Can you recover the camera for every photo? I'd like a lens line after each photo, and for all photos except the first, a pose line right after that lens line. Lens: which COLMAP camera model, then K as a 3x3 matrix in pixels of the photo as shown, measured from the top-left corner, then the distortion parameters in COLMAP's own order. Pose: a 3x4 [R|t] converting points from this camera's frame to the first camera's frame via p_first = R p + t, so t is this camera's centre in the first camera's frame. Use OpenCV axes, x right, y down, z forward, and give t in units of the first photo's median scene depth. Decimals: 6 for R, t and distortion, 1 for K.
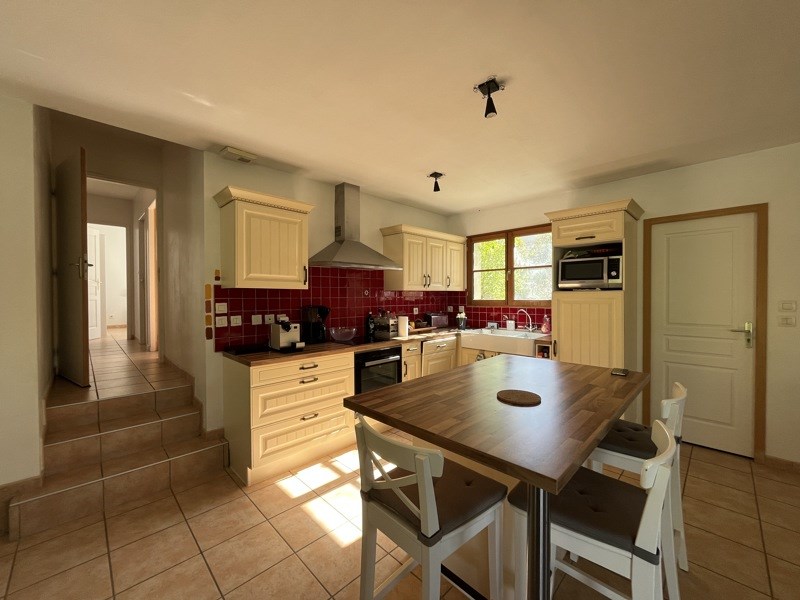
lens RADIAL K [[322.4, 0, 398.0], [0, 322.4, 300.3], [0, 0, 1]] dist [0.001804, -0.000209]
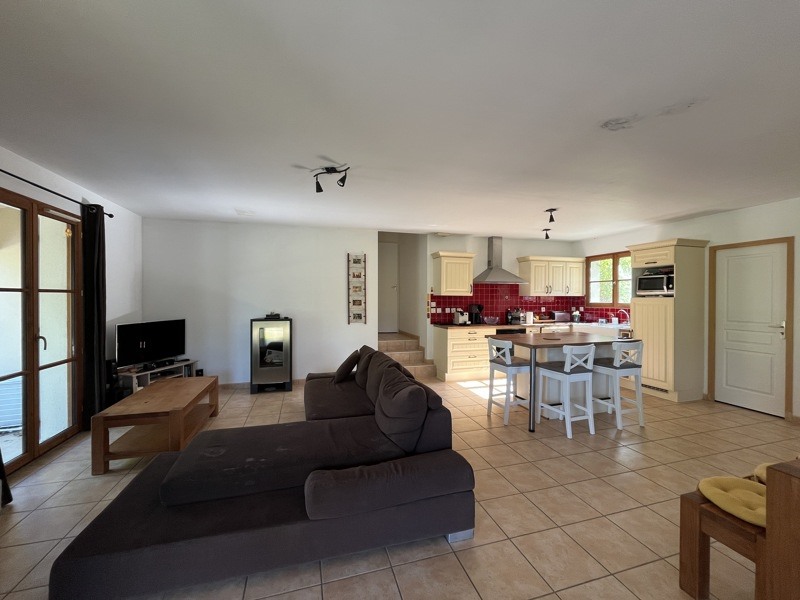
lens RADIAL K [[322.4, 0, 399.0], [0, 322.4, 300.5], [0, 0, 1]] dist [0.001804, -0.000209]
pose [[0.878917, 0.010185, -0.476866, 0.253501], [-0.012514, 0.999920, -0.001707, 0.003828], [0.476810, 0.007468, 0.878975, -0.900501]]
